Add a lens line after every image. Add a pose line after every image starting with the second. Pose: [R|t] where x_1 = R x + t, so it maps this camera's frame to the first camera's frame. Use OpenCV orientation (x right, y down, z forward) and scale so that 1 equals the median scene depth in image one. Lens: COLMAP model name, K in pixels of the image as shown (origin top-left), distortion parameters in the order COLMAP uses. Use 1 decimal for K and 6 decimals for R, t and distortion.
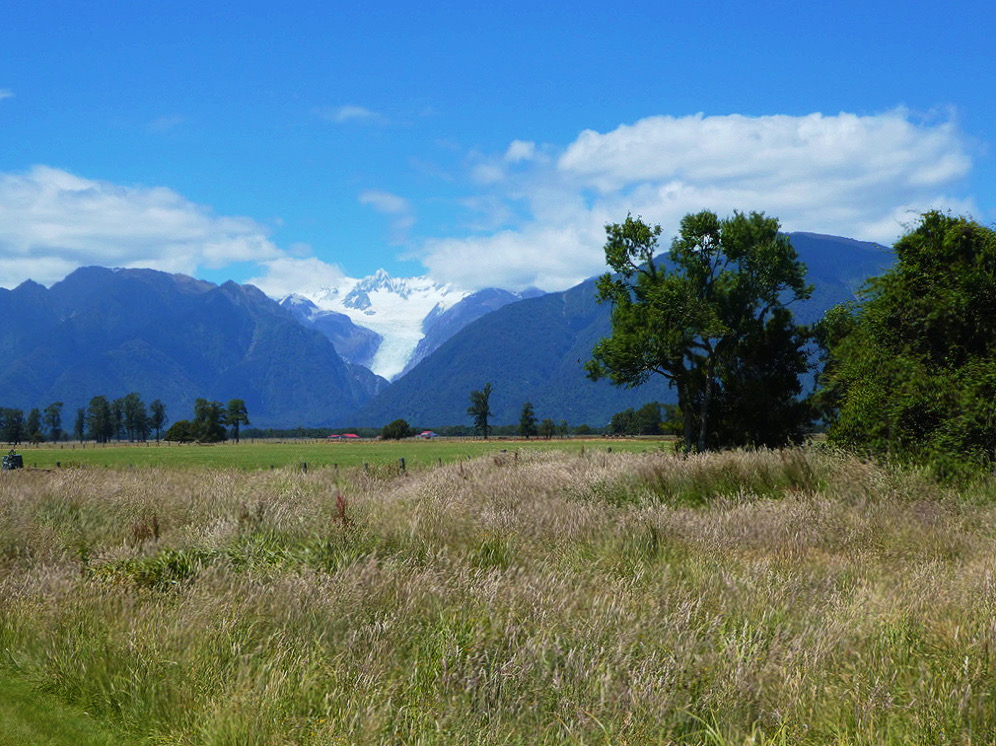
lens RADIAL K [[2881.3, 0, 497.8], [0, 2881.3, 337.6], [0, 0, 1]] dist [0.339842, -0.843741]
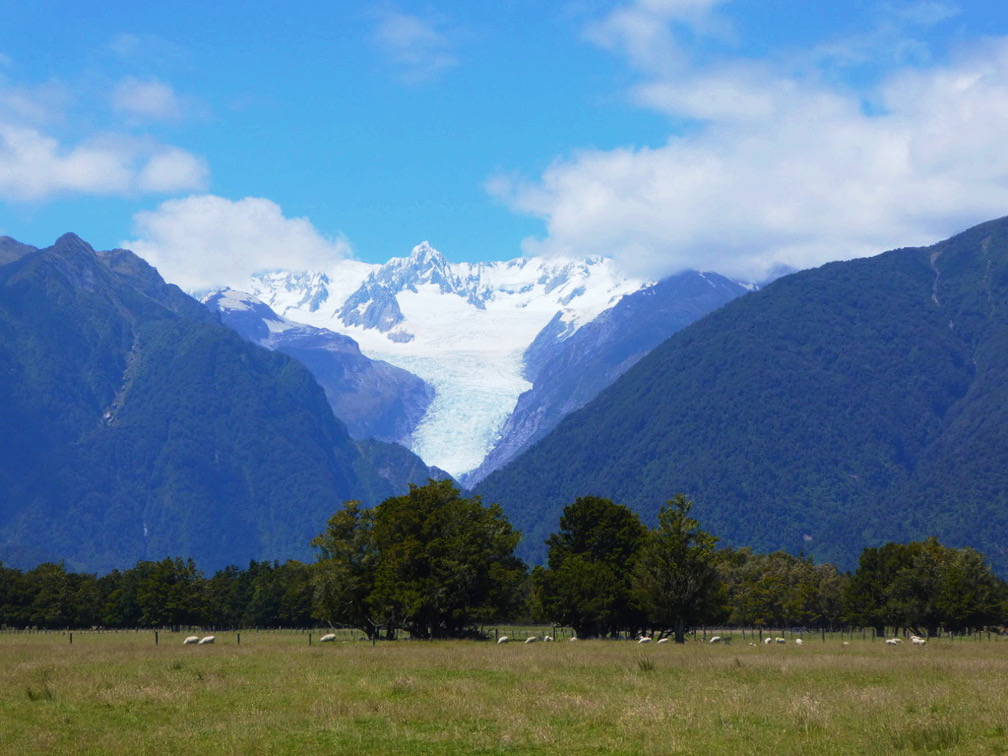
lens RADIAL K [[2916.0, 0, 503.8], [0, 2916.0, 342.1], [0, 0, 1]] dist [0.339842, -0.843741]
pose [[0.999599, 0.009010, 0.026847, -0.040977], [-0.007349, 0.998090, -0.061338, 0.019501], [-0.027349, 0.061116, 0.997756, 0.562636]]
